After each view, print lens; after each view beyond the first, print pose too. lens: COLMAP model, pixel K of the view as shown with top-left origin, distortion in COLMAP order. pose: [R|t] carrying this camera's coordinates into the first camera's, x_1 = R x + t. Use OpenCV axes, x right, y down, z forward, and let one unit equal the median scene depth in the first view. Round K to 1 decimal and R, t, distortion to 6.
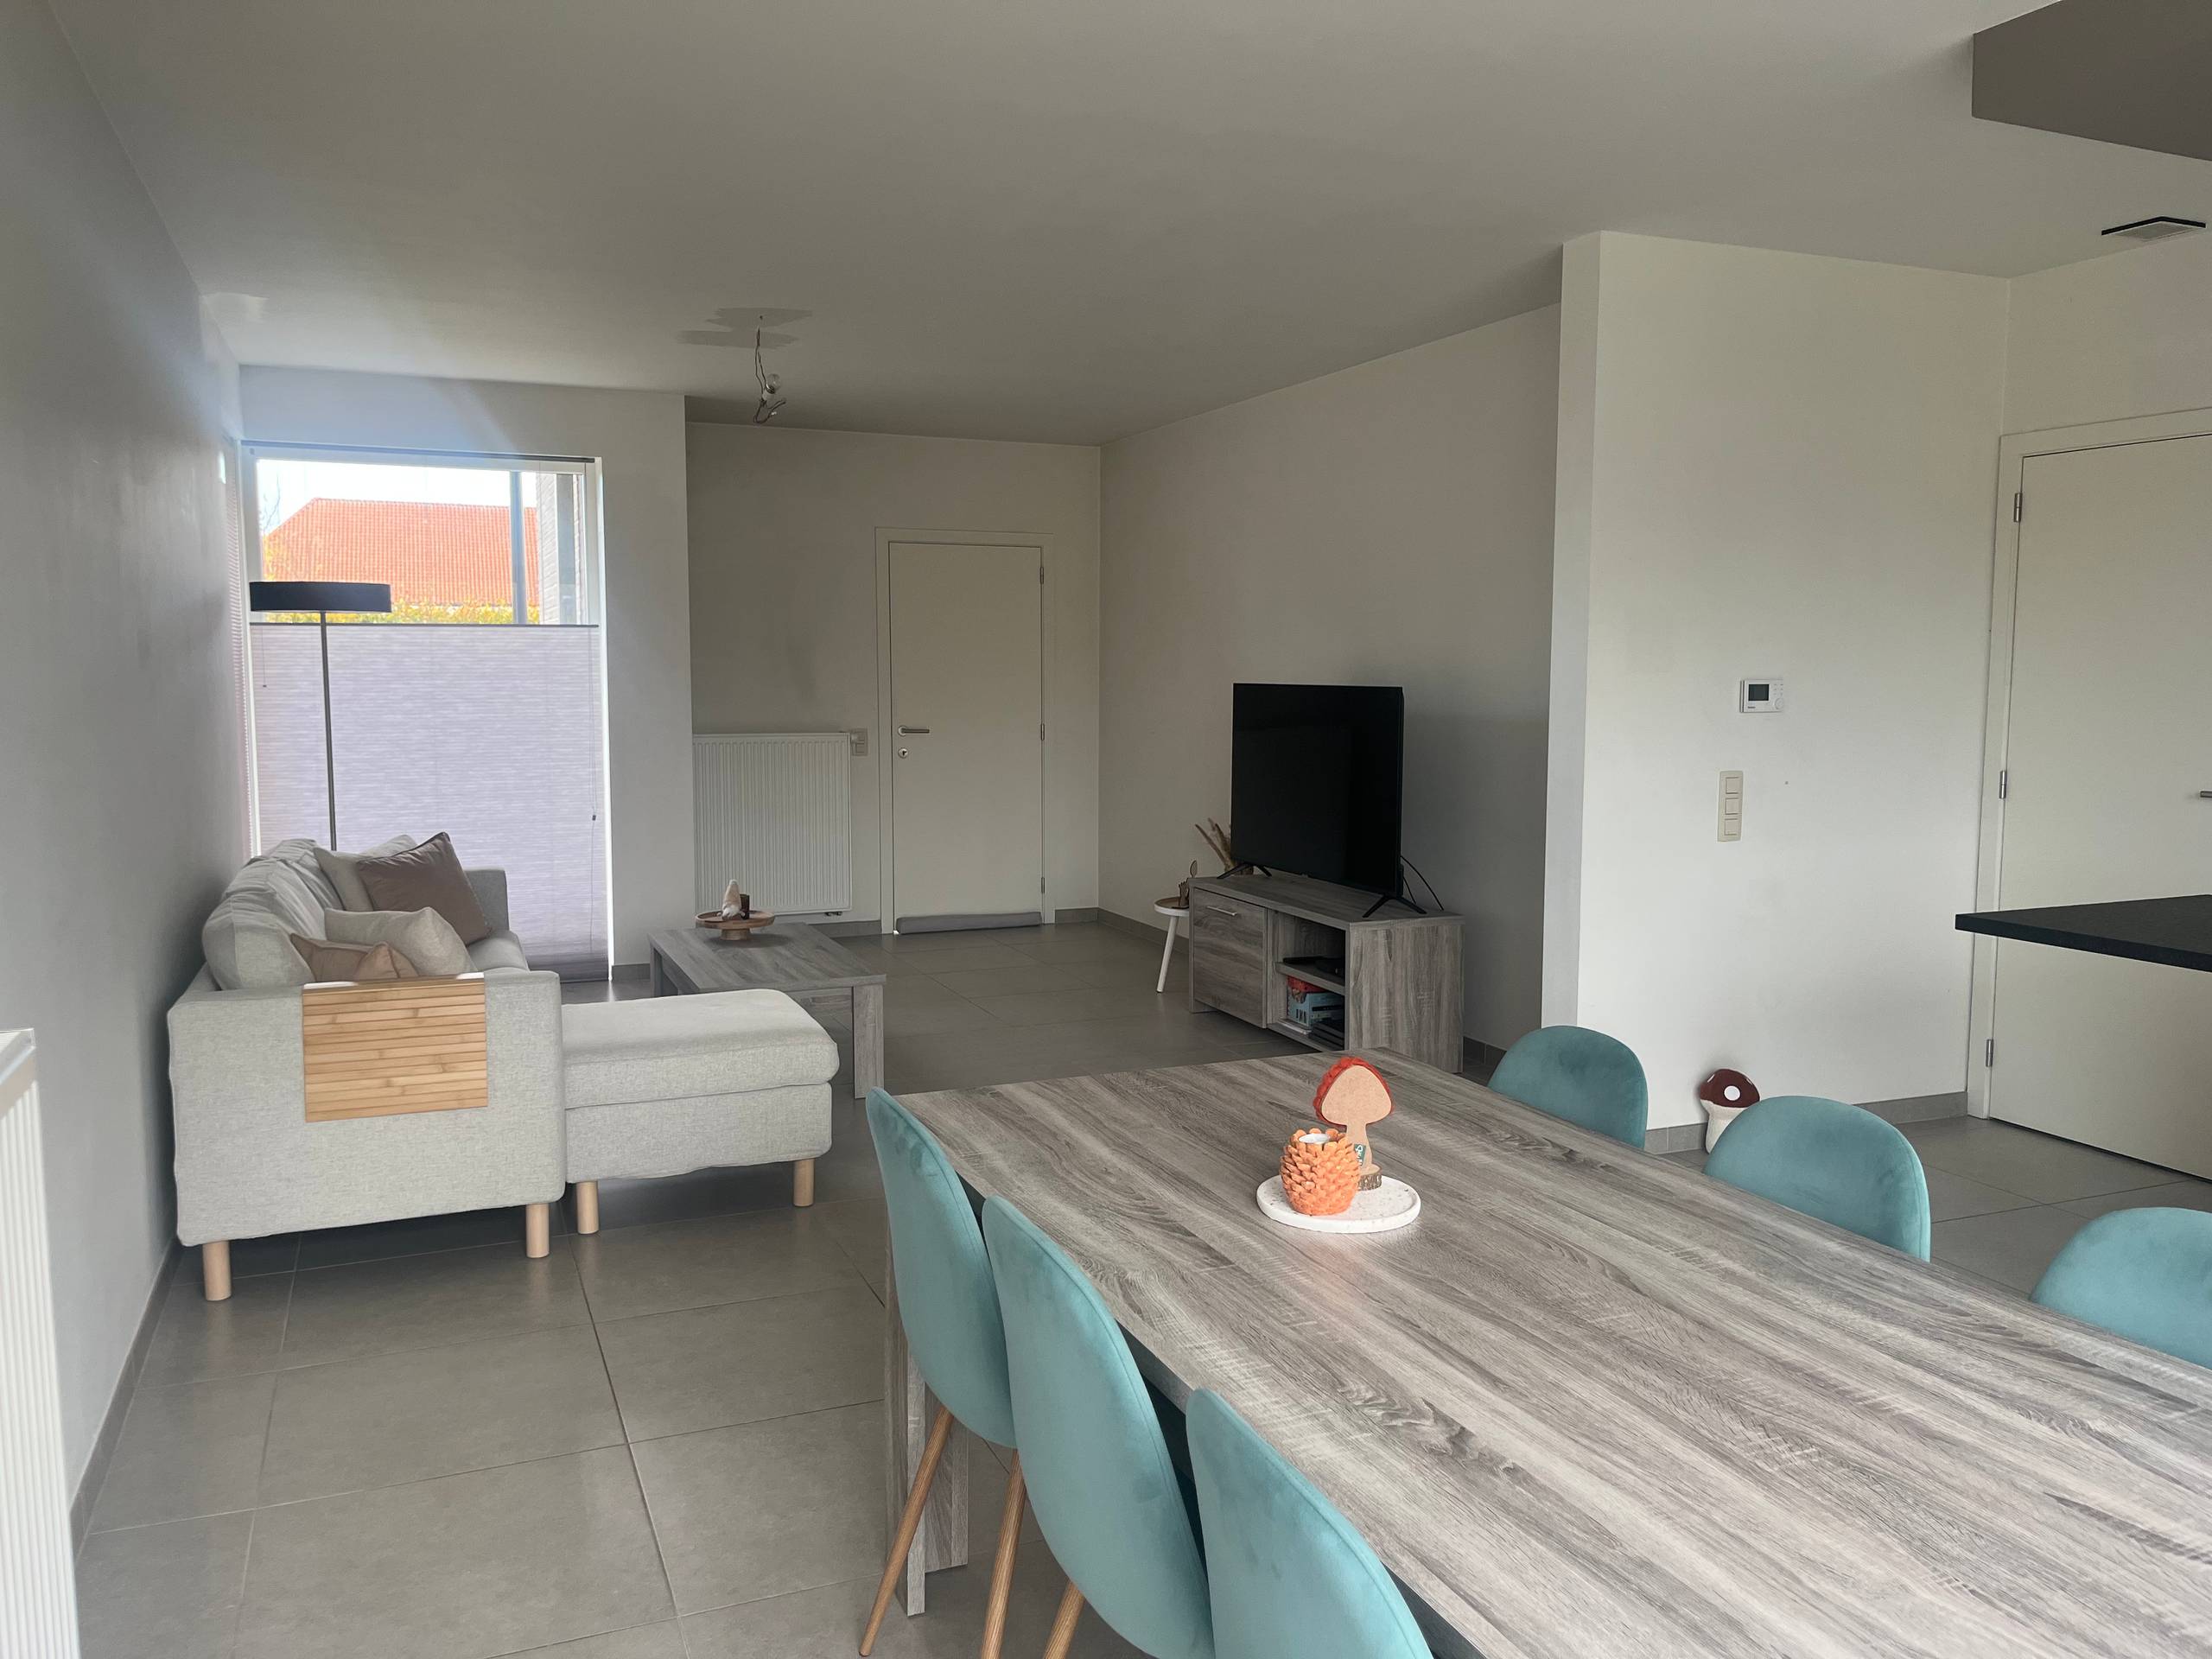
lens RADIAL K [[1677.4, 0, 1106.0], [0, 1677.4, 829.5], [0, 0, 1]] dist [0.096724, -0.126763]
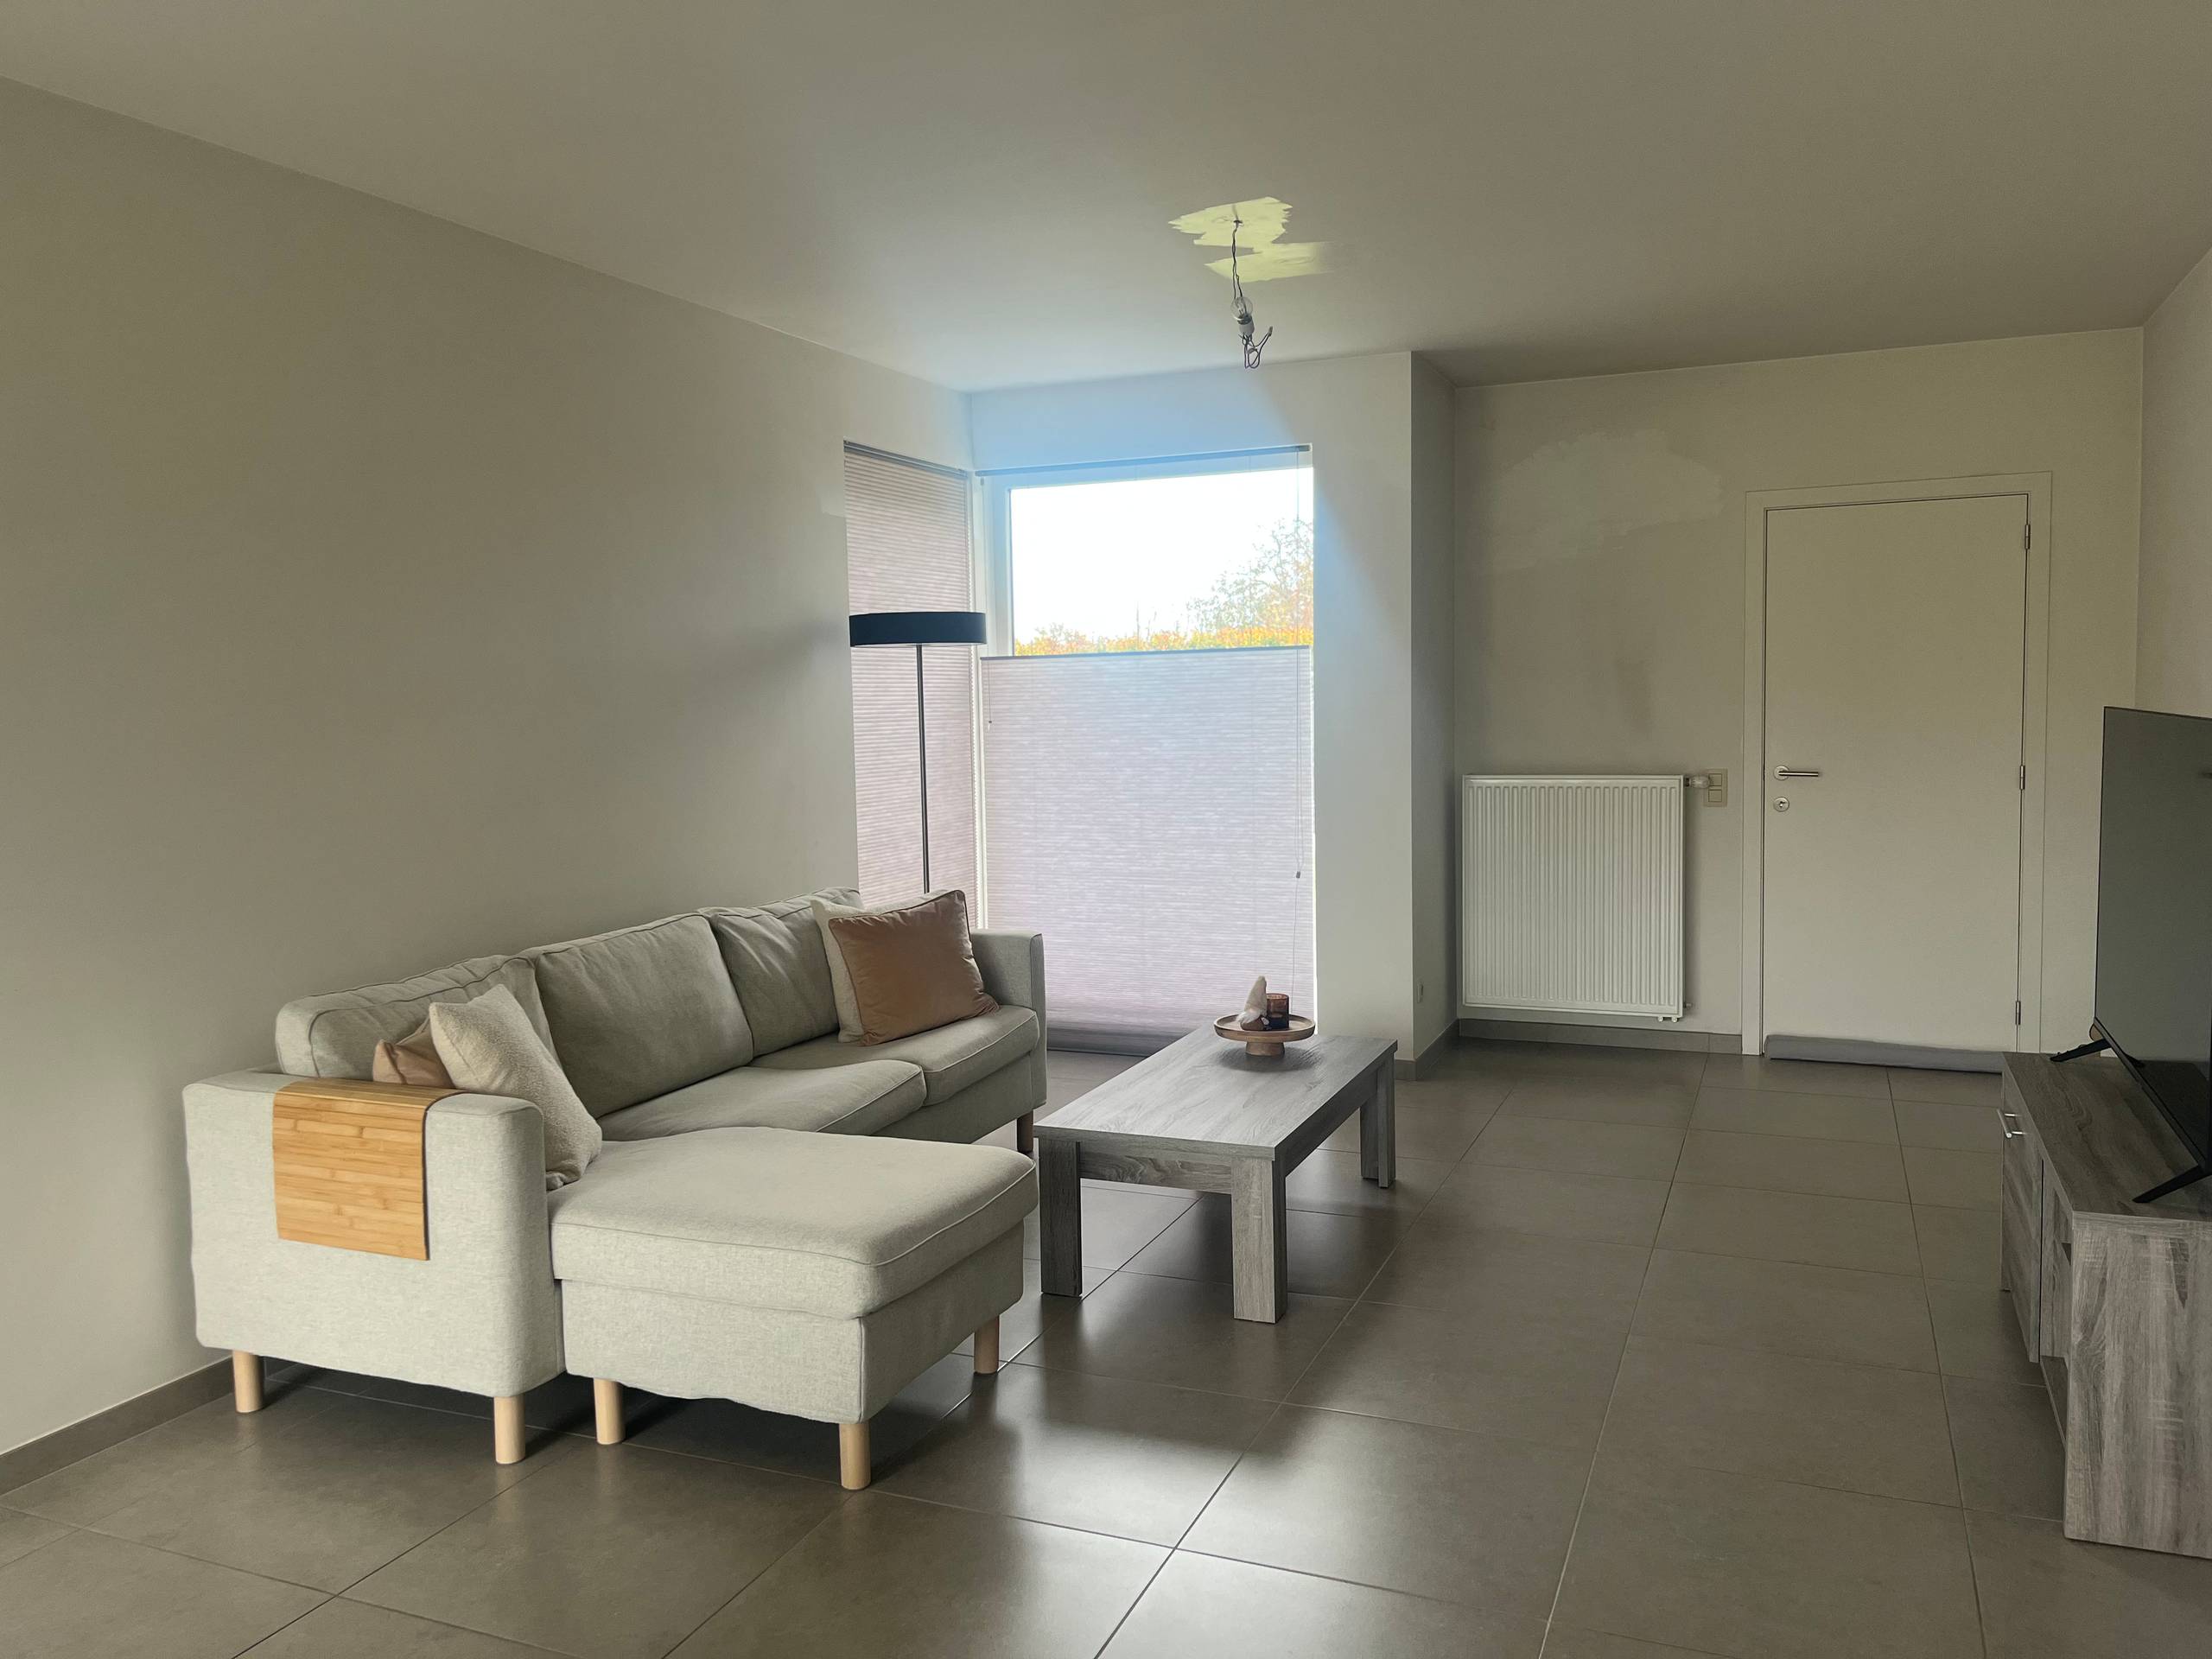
lens RADIAL K [[1677.4, 0, 1106.0], [0, 1677.4, 829.5], [0, 0, 1]] dist [0.096724, -0.126763]
pose [[0.702978, 0.042935, -0.709914, 0.266635], [-0.049499, 0.998709, 0.011385, -0.041190], [0.709487, 0.027136, 0.704196, 0.414791]]
